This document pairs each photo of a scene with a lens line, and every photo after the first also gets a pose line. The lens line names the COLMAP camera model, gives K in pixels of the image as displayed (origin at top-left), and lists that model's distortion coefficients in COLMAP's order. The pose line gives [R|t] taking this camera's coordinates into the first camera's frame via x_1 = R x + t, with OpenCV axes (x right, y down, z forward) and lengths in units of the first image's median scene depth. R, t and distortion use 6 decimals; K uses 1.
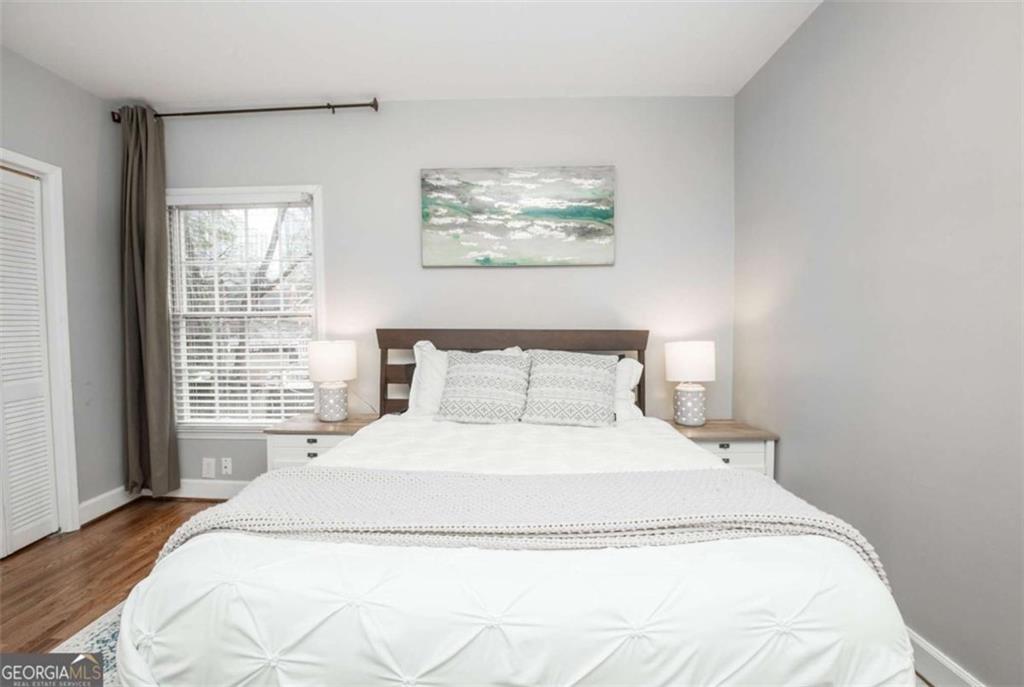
lens RADIAL K [[479.5, 0, 509.5], [0, 479.5, 341.7], [0, 0, 1]] dist [-0.023611, -0.000574]
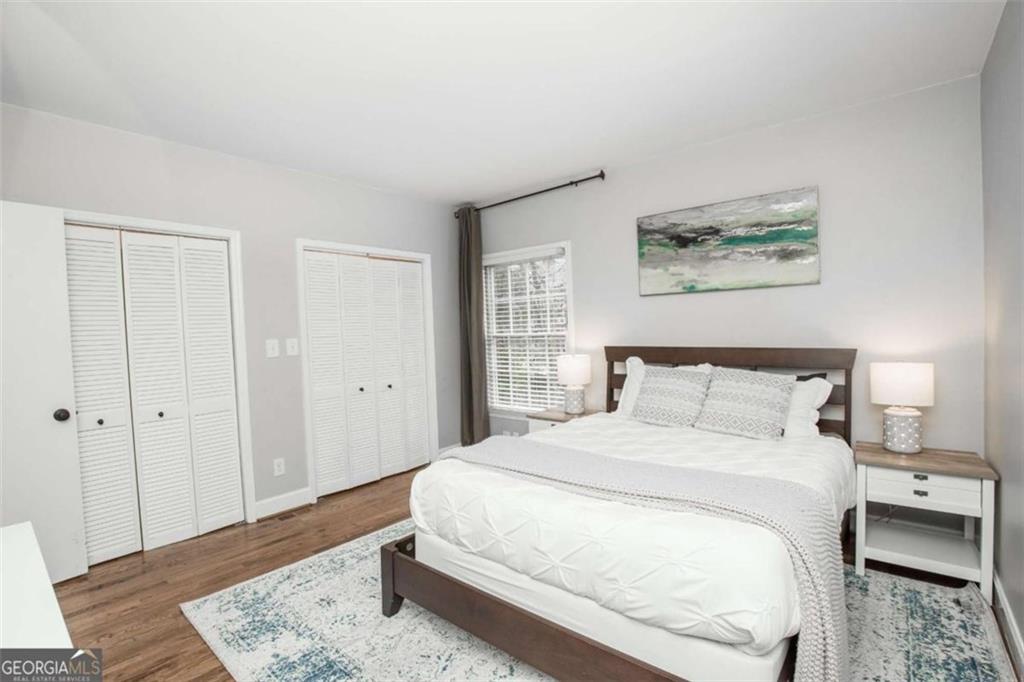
lens RADIAL K [[479.5, 0, 512.4], [0, 479.5, 339.1], [0, 0, 1]] dist [-0.023611, -0.000574]
pose [[0.784416, -0.004302, -0.620220, 0.338371], [0.004777, 0.999988, -0.000895, -0.046400], [0.620216, -0.002261, 0.784428, -0.185708]]
